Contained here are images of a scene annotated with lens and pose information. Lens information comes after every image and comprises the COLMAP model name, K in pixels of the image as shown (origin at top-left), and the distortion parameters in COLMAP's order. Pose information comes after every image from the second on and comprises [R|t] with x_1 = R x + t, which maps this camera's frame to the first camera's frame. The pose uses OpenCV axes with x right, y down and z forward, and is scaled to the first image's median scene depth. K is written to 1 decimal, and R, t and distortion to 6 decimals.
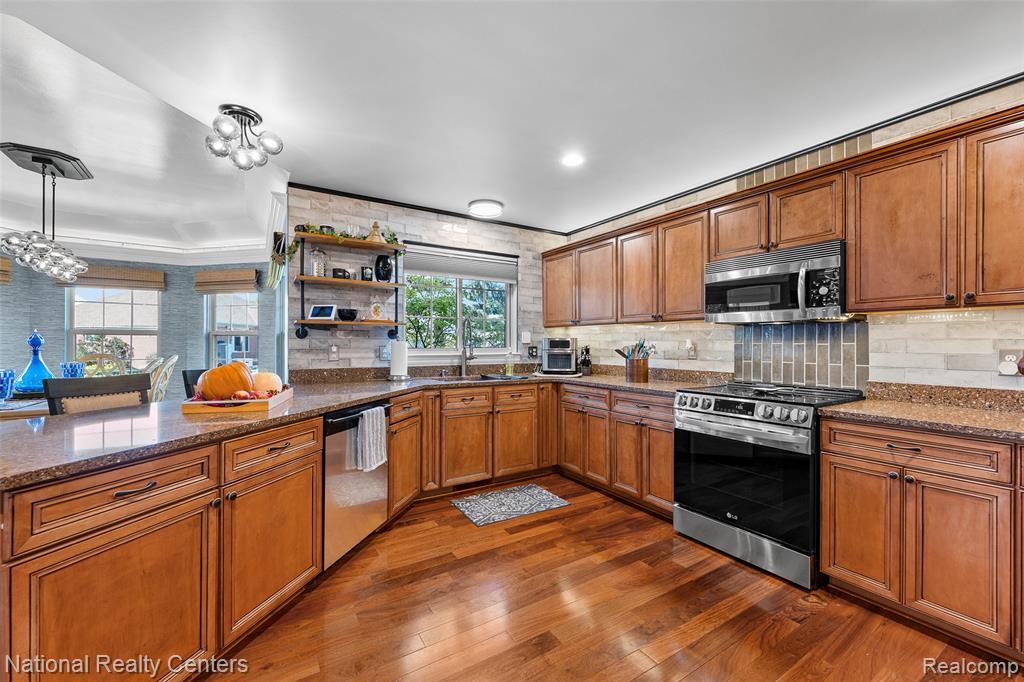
lens RADIAL K [[409.4, 0, 504.0], [0, 409.4, 343.1], [0, 0, 1]] dist [-0.002323, 0.000565]
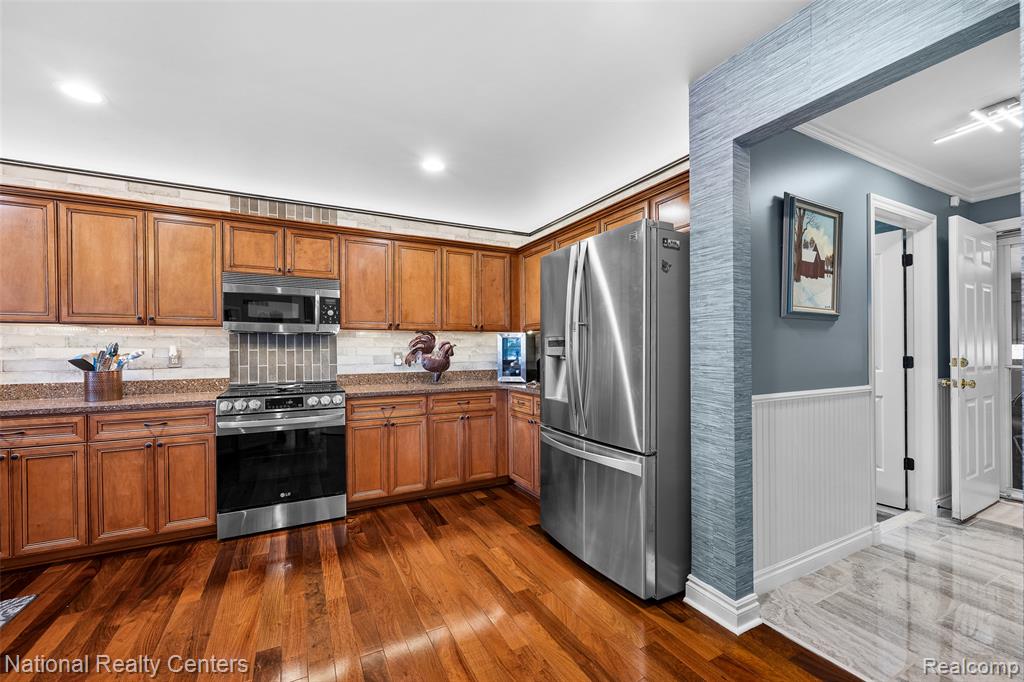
lens RADIAL K [[409.4, 0, 511.0], [0, 409.4, 349.8], [0, 0, 1]] dist [-0.002323, 0.000565]
pose [[0.074234, -0.002578, 0.997238, -0.523782], [0.006122, 0.999979, 0.002129, 0.002179], [-0.997222, 0.005947, 0.074248, 0.226623]]
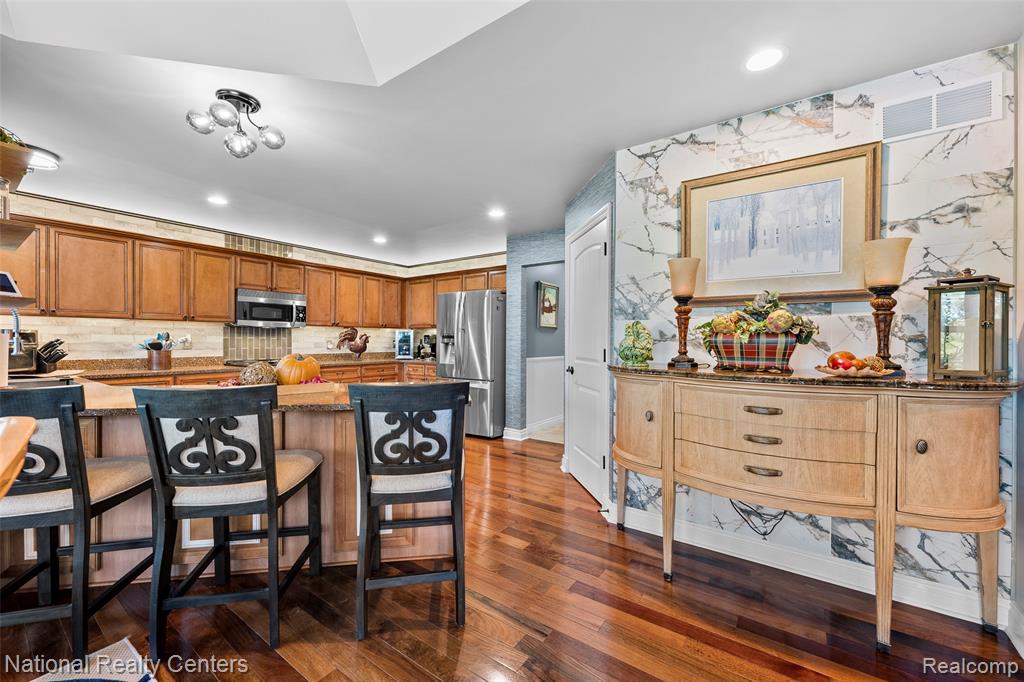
lens RADIAL K [[409.4, 0, 512.6], [0, 409.4, 339.9], [0, 0, 1]] dist [-0.002323, 0.000565]
pose [[-0.393171, -0.002640, 0.919462, -1.577505], [-0.005645, 0.999984, 0.000457, 0.002160], [-0.919448, -0.005011, -0.393180, 0.702115]]
